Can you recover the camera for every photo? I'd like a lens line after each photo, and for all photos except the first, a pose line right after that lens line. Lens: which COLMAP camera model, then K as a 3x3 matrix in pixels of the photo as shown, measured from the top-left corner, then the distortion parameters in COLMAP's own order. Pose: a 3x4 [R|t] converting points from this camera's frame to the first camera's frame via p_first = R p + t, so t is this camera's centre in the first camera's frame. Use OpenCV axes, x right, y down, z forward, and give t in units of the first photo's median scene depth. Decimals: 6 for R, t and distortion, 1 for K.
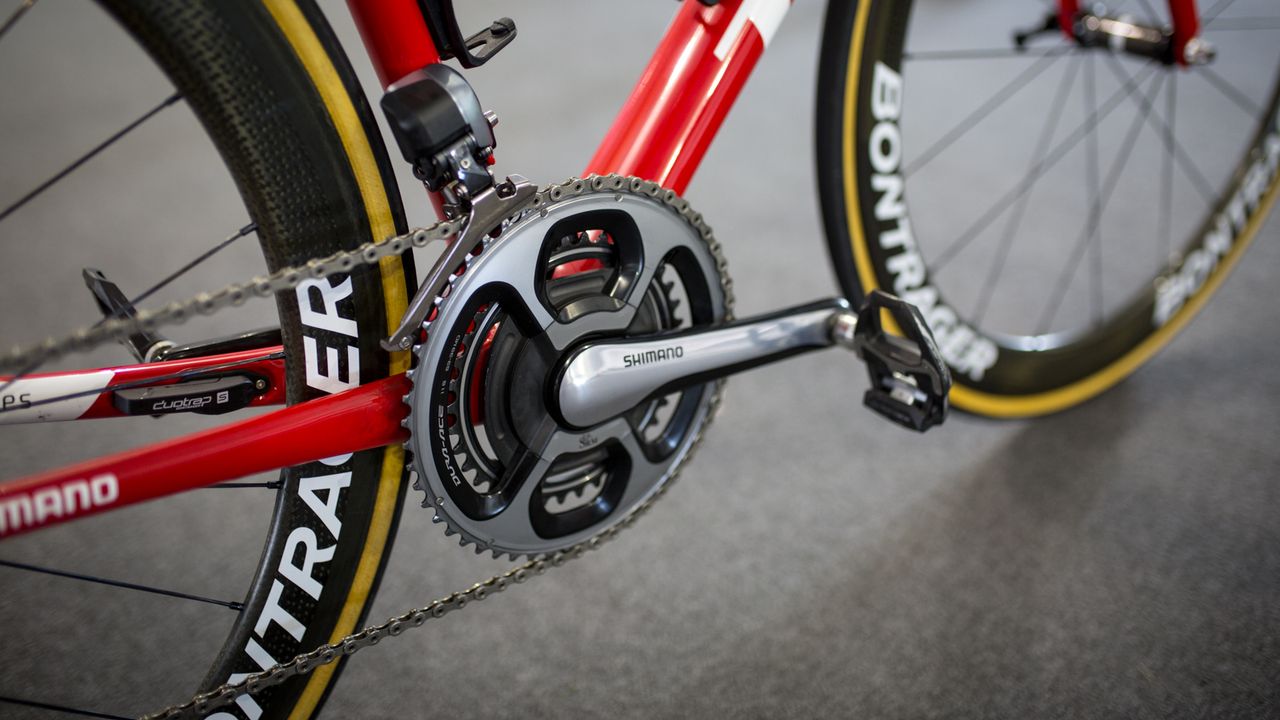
lens RADIAL K [[1271.7, 0, 643.4], [0, 1271.7, 326.1], [0, 0, 1]] dist [-0.057501, 0.008860]
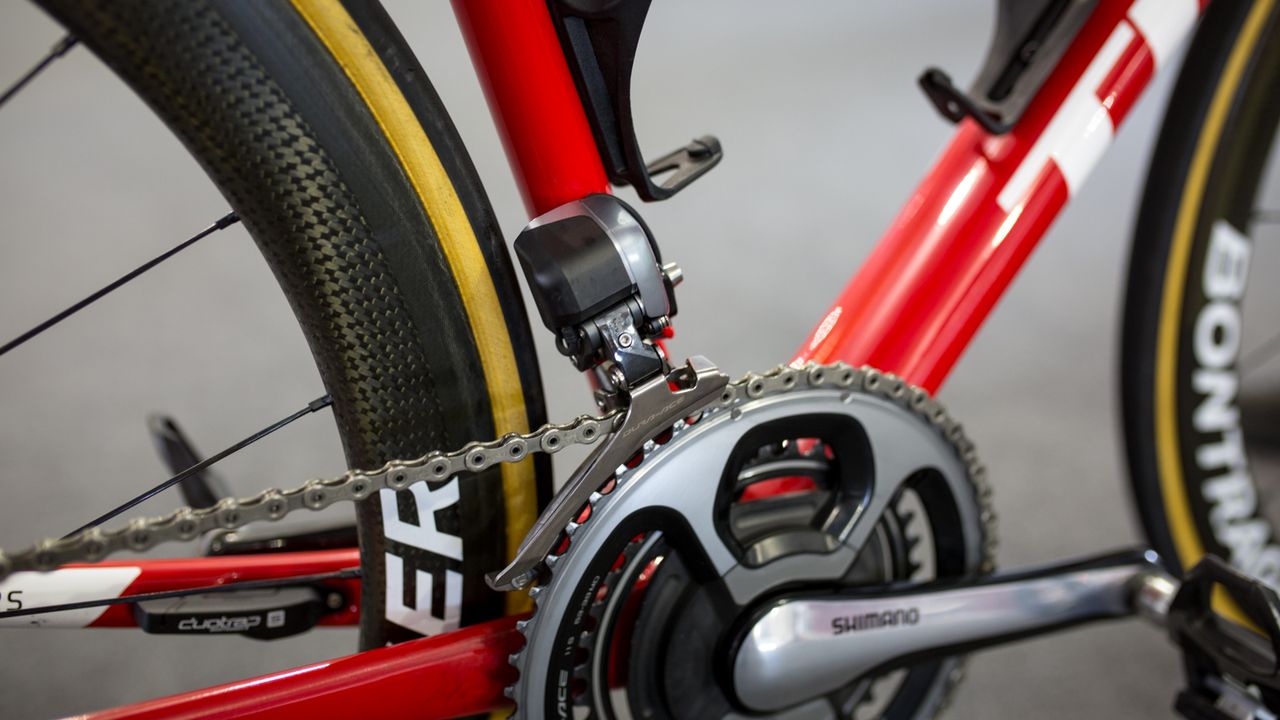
lens RADIAL K [[1318.3, 0, 633.6], [0, 1318.3, 319.6], [0, 0, 1]] dist [-0.057952, 0.041157]
pose [[0.979065, 0.085371, -0.184781, -0.003577], [-0.101731, 0.991515, -0.080929, -0.075341], [0.176304, 0.098032, 0.979442, 0.272195]]
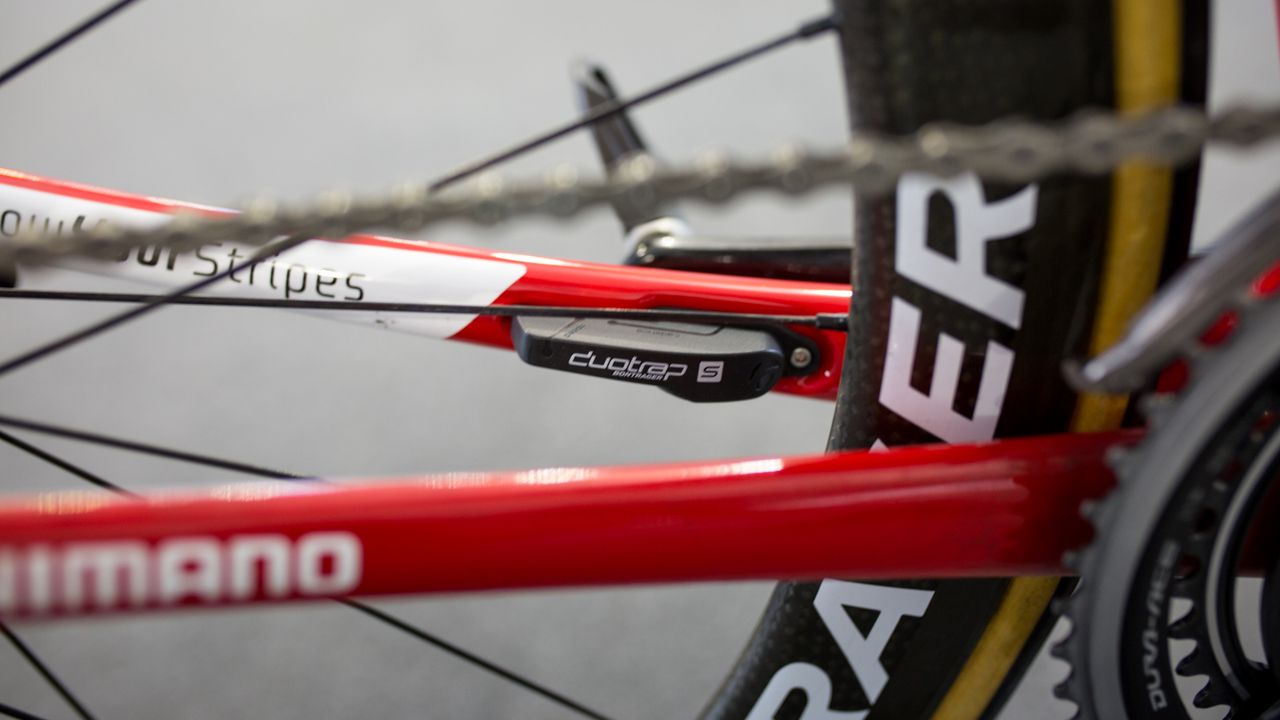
lens RADIAL K [[1318.3, 0, 633.6], [0, 1318.3, 319.6], [0, 0, 1]] dist [-0.057952, 0.041157]
pose [[0.834335, 0.264775, -0.483508, -0.119744], [-0.210919, 0.963687, 0.163768, -0.038541], [0.509312, -0.034656, 0.859884, 0.551512]]
